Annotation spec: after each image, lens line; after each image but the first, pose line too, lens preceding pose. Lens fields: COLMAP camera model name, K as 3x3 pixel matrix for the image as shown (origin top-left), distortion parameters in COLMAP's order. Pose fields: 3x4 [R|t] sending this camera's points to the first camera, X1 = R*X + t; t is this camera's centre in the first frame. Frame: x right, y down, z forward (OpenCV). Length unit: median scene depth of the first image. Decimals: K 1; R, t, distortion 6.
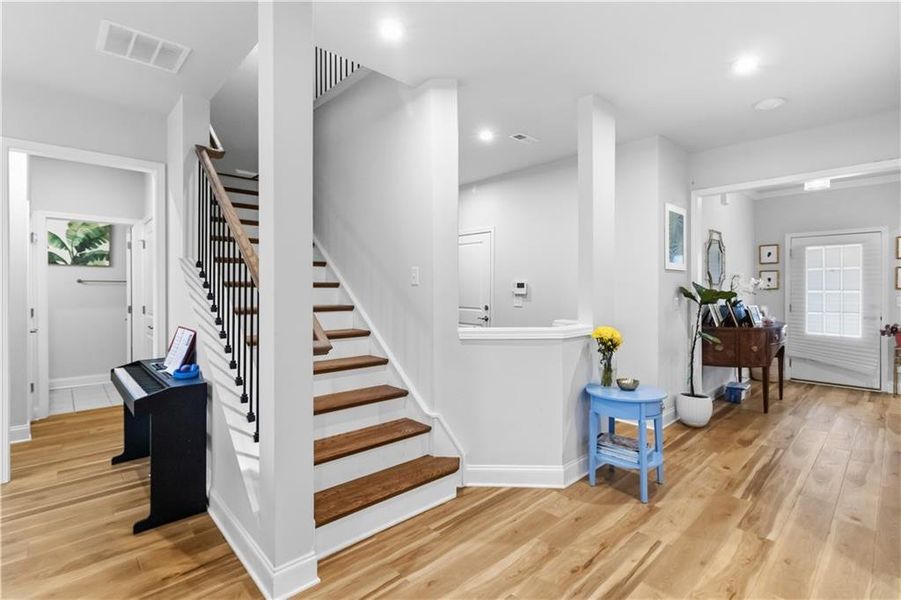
lens RADIAL K [[422.7, 0, 455.3], [0, 422.7, 285.7], [0, 0, 1]] dist [0.002075, -0.000088]
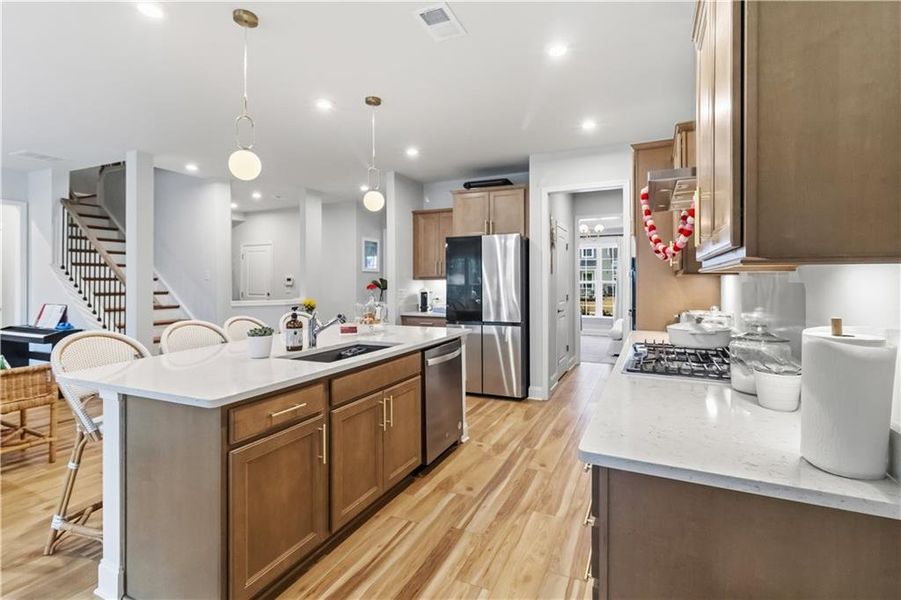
lens RADIAL K [[422.7, 0, 455.3], [0, 422.7, 285.7], [0, 0, 1]] dist [0.002075, -0.000088]
pose [[0.929230, -0.003270, 0.369487, 0.242494], [-0.002144, 0.999896, 0.014240, -0.003024], [-0.369496, -0.014024, 0.929127, -1.201841]]
